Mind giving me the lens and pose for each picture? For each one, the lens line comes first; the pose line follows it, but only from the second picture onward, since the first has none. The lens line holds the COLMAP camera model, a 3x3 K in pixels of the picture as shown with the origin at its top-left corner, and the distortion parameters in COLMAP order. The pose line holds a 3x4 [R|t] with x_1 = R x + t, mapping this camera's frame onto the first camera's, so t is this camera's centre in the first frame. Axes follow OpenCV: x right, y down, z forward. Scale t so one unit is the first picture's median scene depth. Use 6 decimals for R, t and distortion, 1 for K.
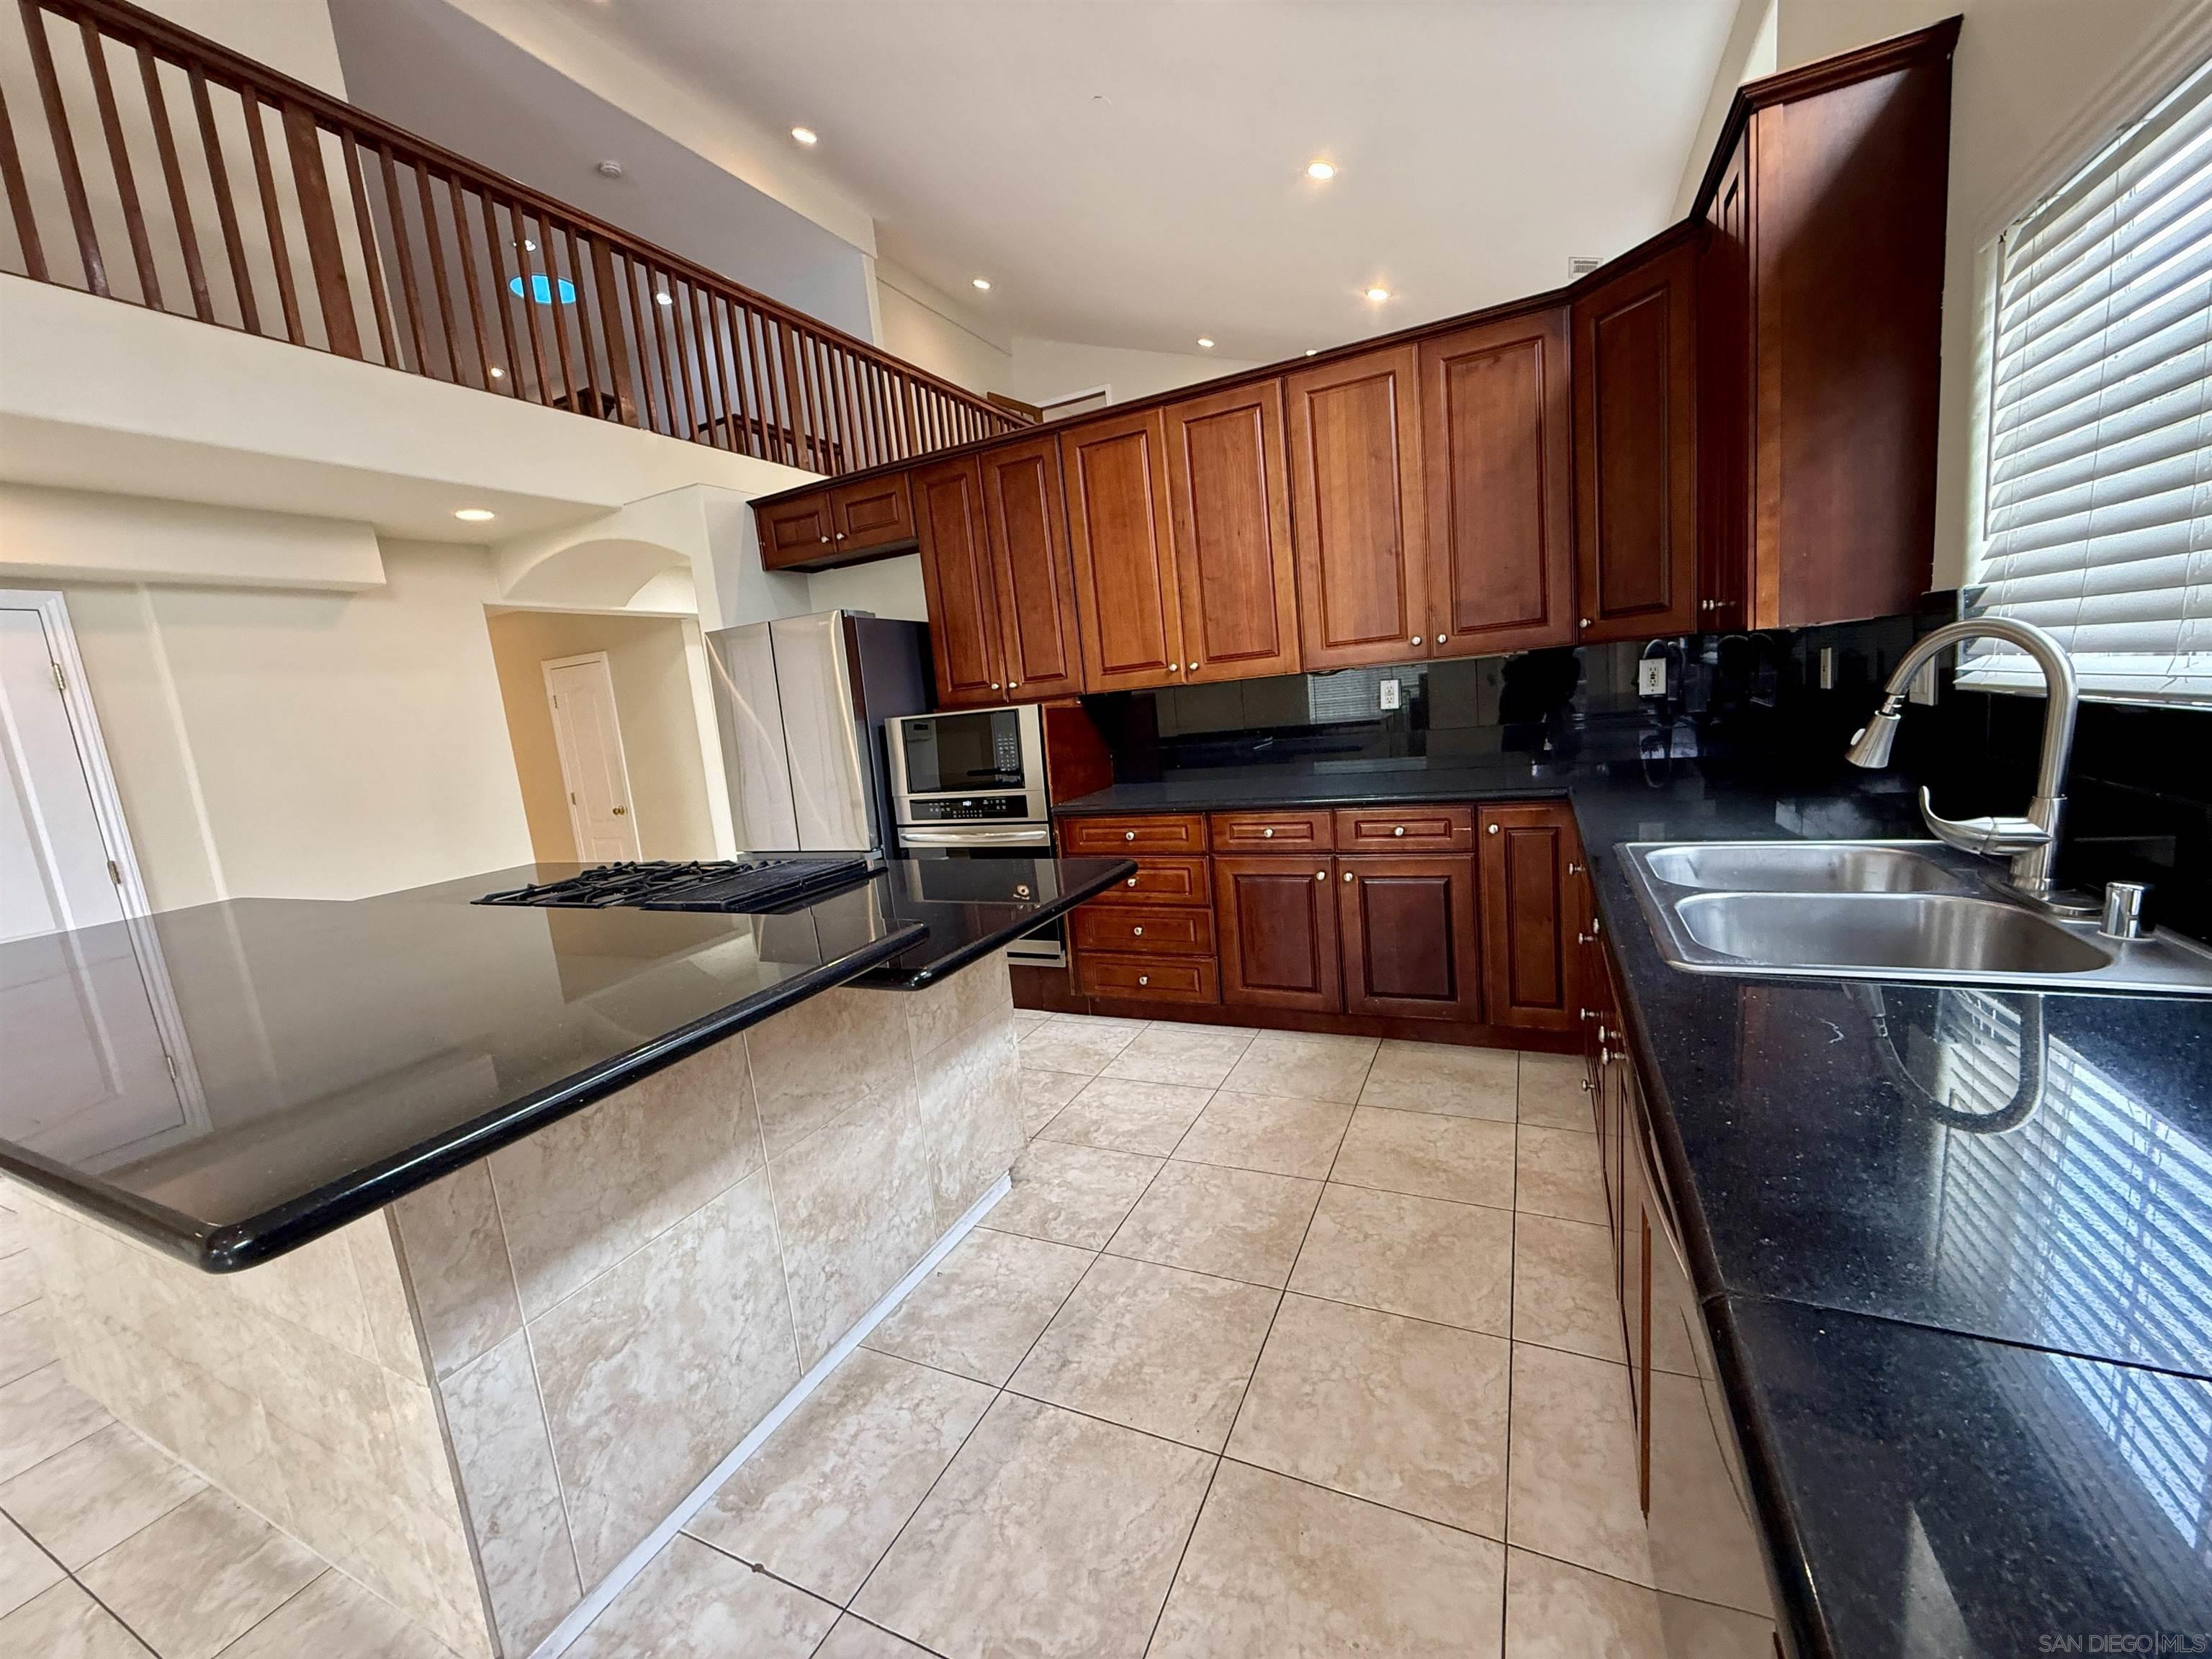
lens RADIAL K [[880.7, 0, 1101.8], [0, 880.7, 826.7], [0, 0, 1]] dist [-0.000570, 0.000237]
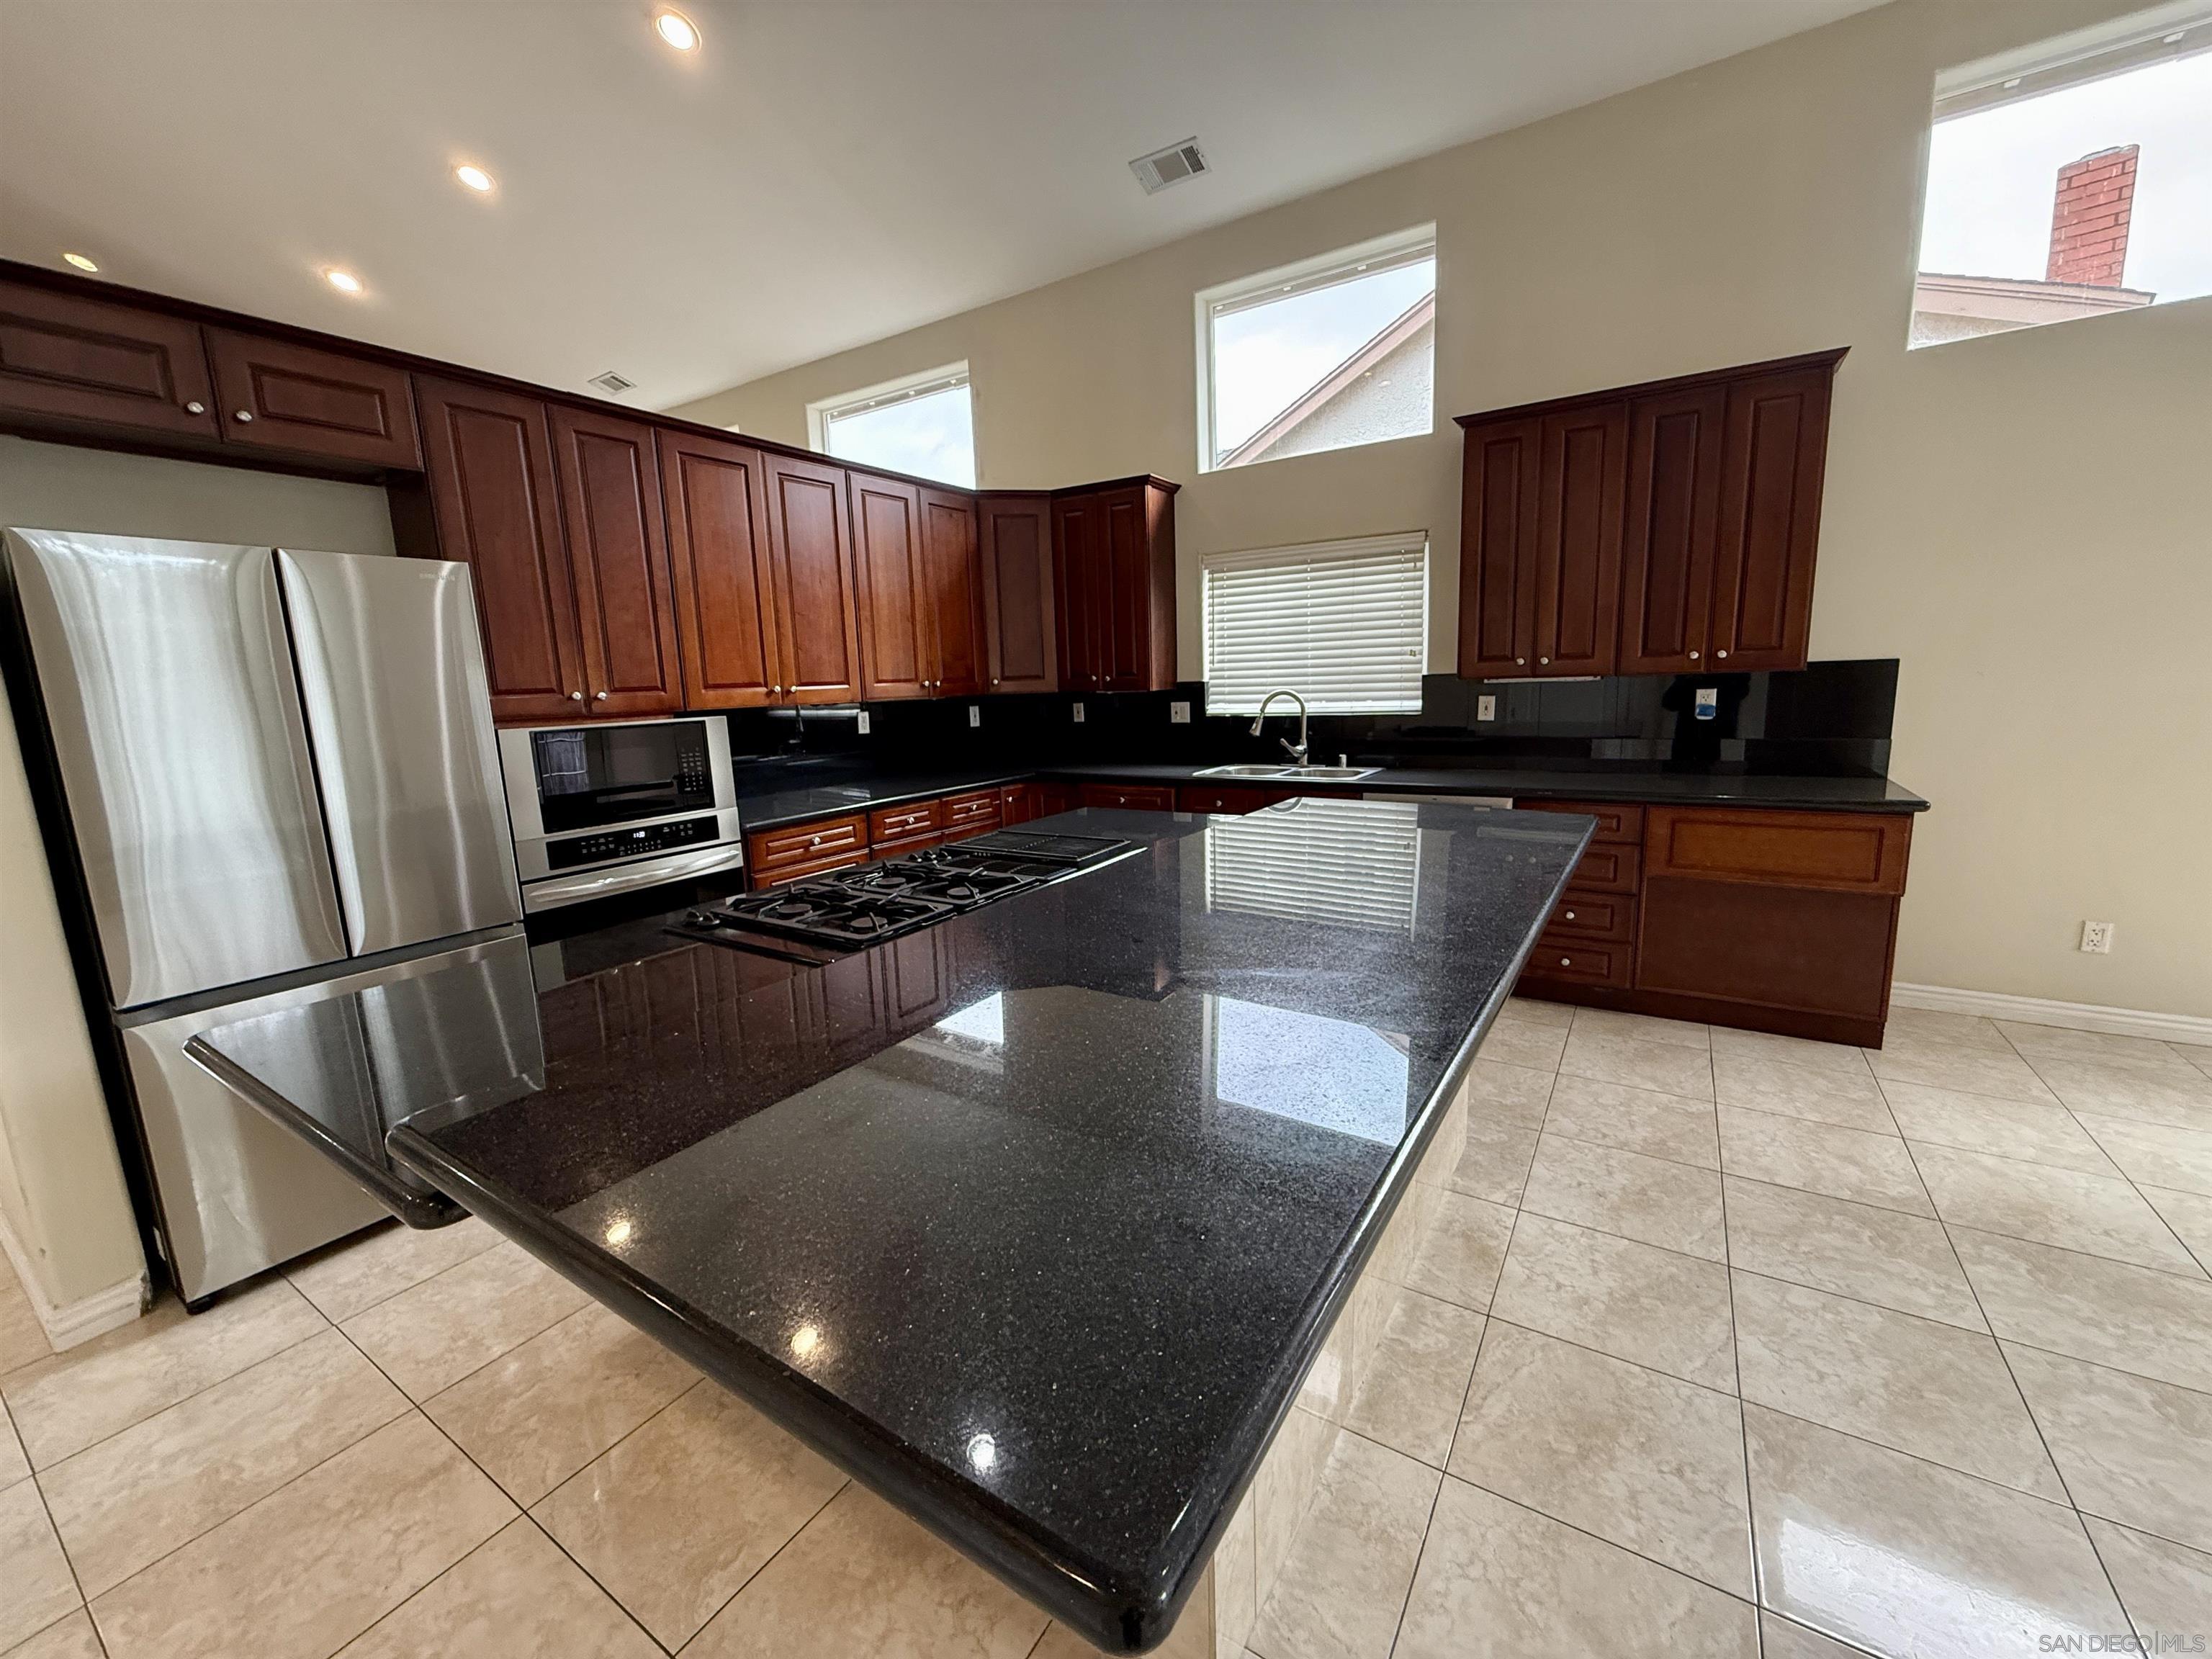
lens RADIAL K [[880.7, 0, 1100.8], [0, 880.7, 827.1], [0, 0, 1]] dist [-0.000570, 0.000237]
pose [[0.125225, -0.073794, 0.989380, -0.958632], [0.169197, 0.984210, 0.051994, -0.003519], [-0.977594, 0.160890, 0.135733, 0.497568]]
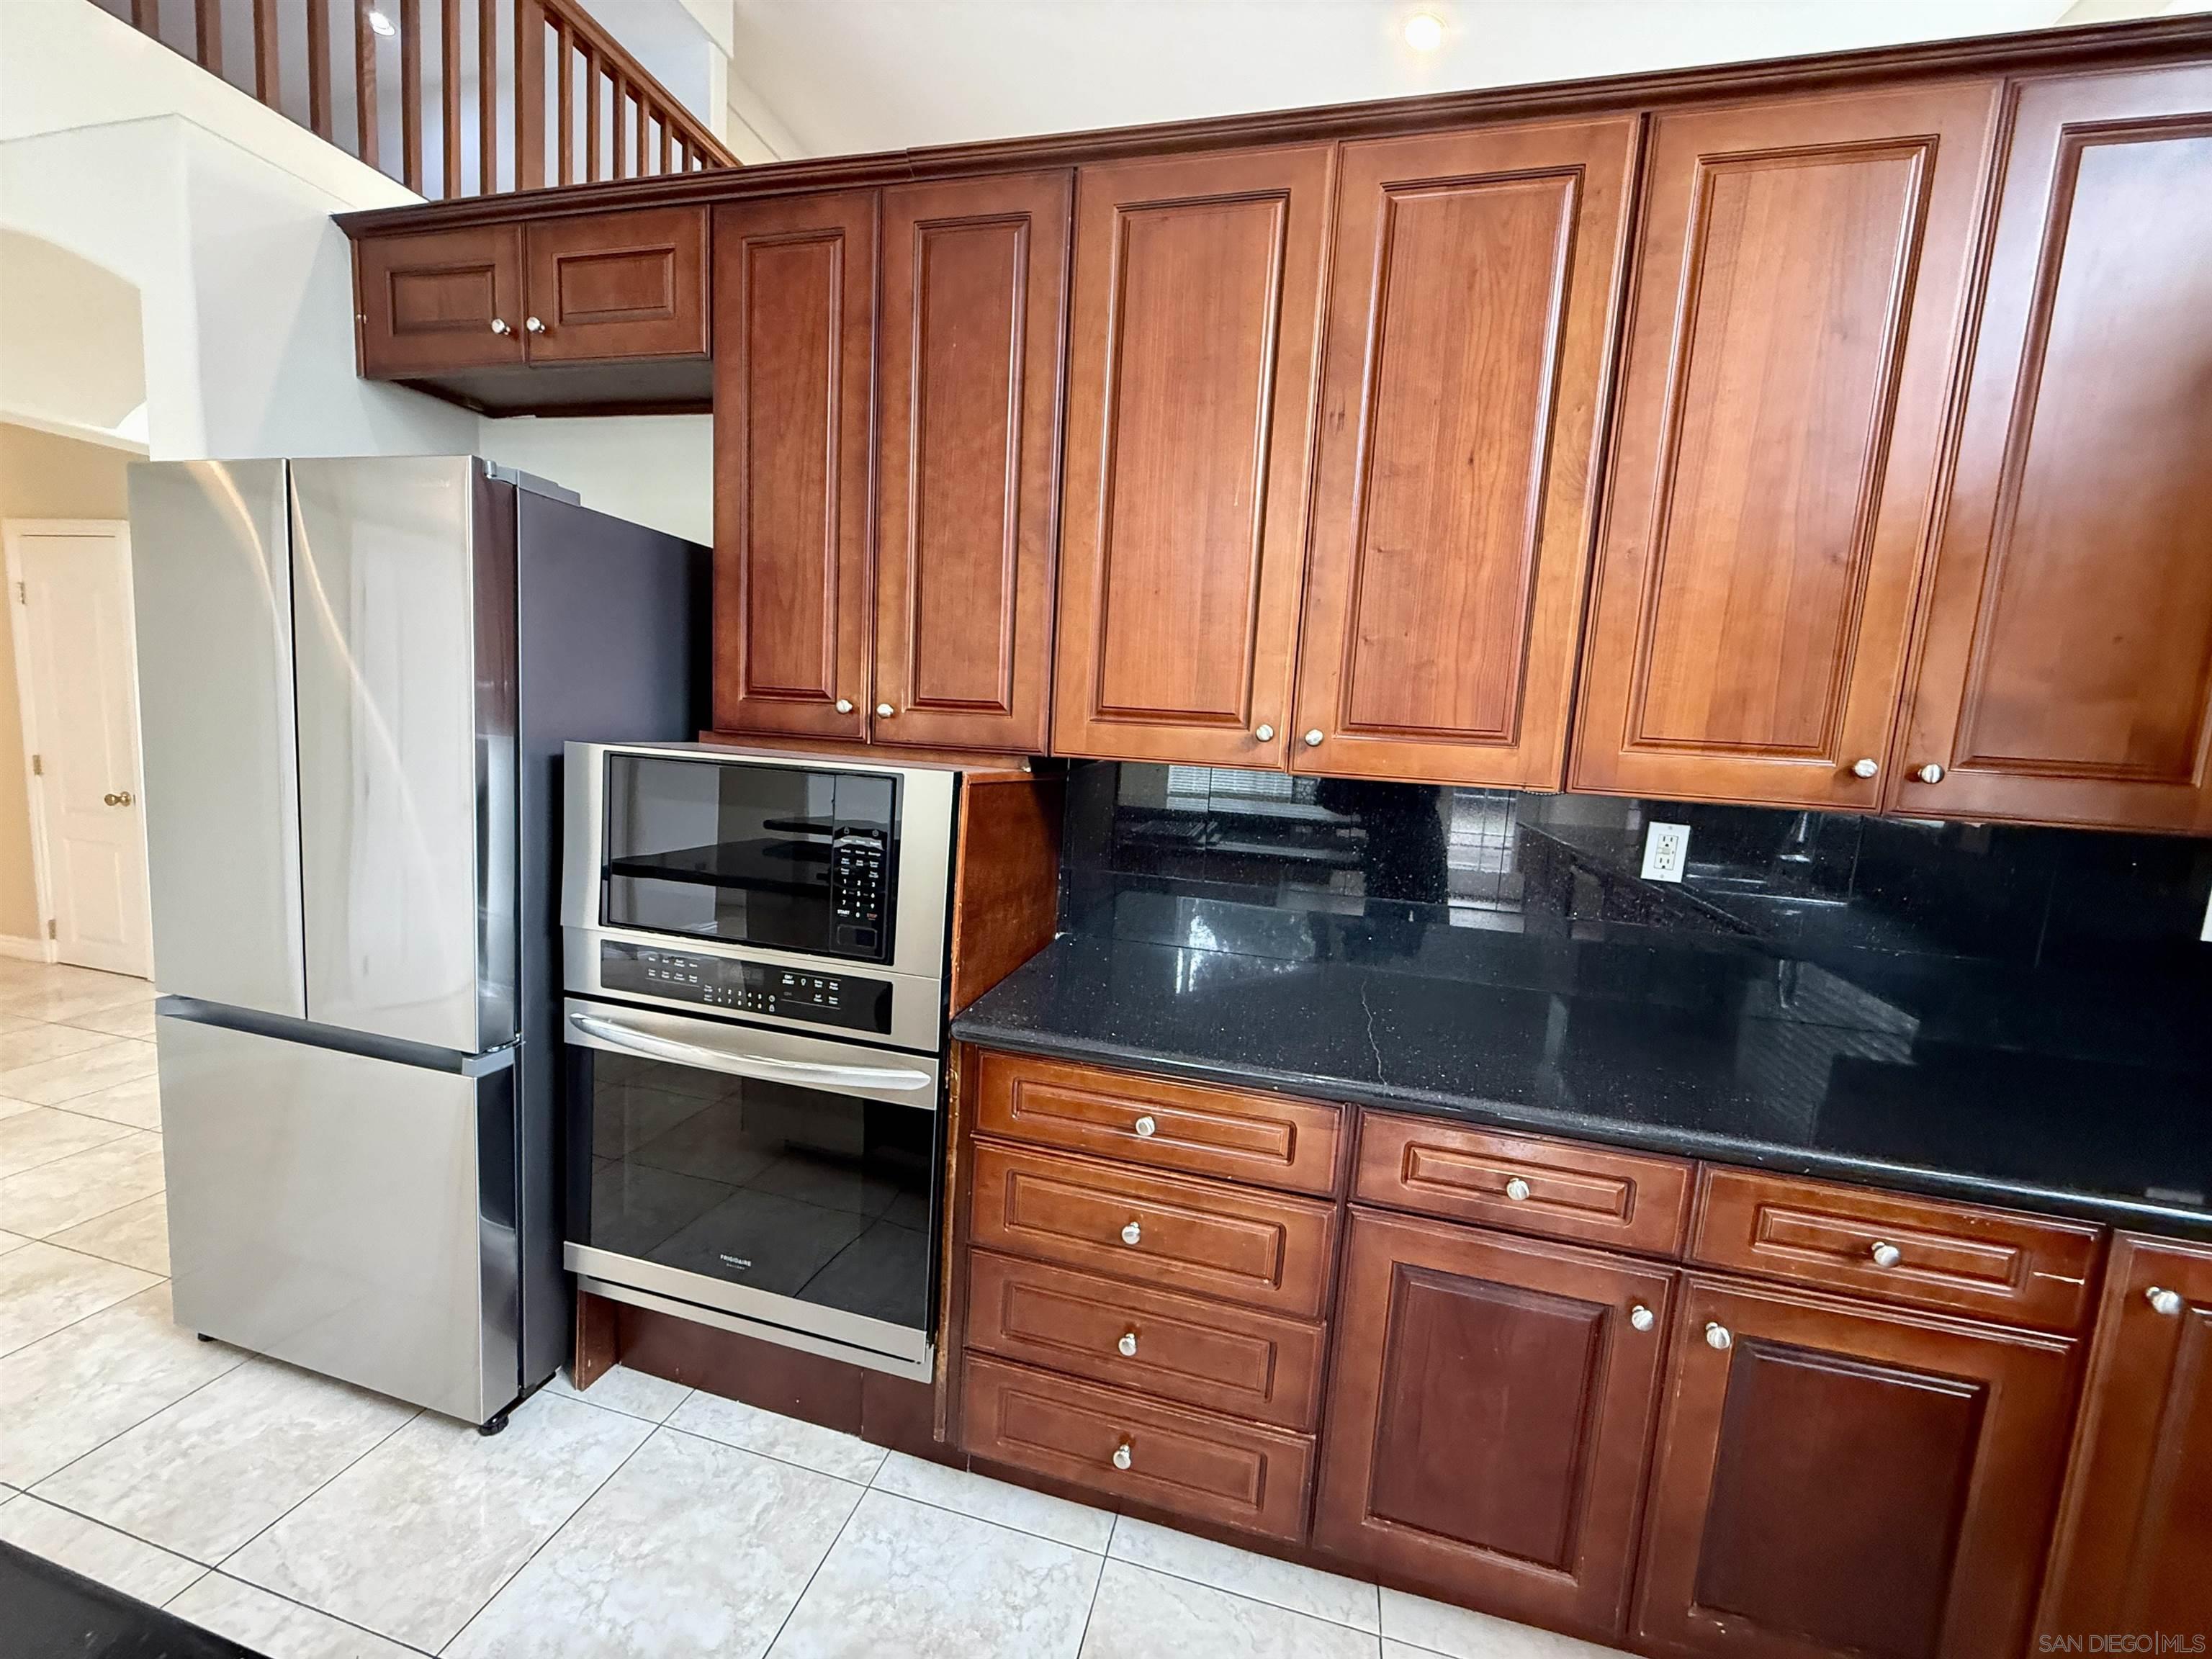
lens RADIAL K [[880.7, 0, 1102.5], [0, 880.7, 827.6], [0, 0, 1]] dist [-0.000570, 0.000237]
pose [[0.969028, 0.128565, 0.210847, -0.088731], [-0.122362, 0.991585, -0.042260, -0.104312], [-0.214506, 0.015151, 0.976605, 0.584888]]
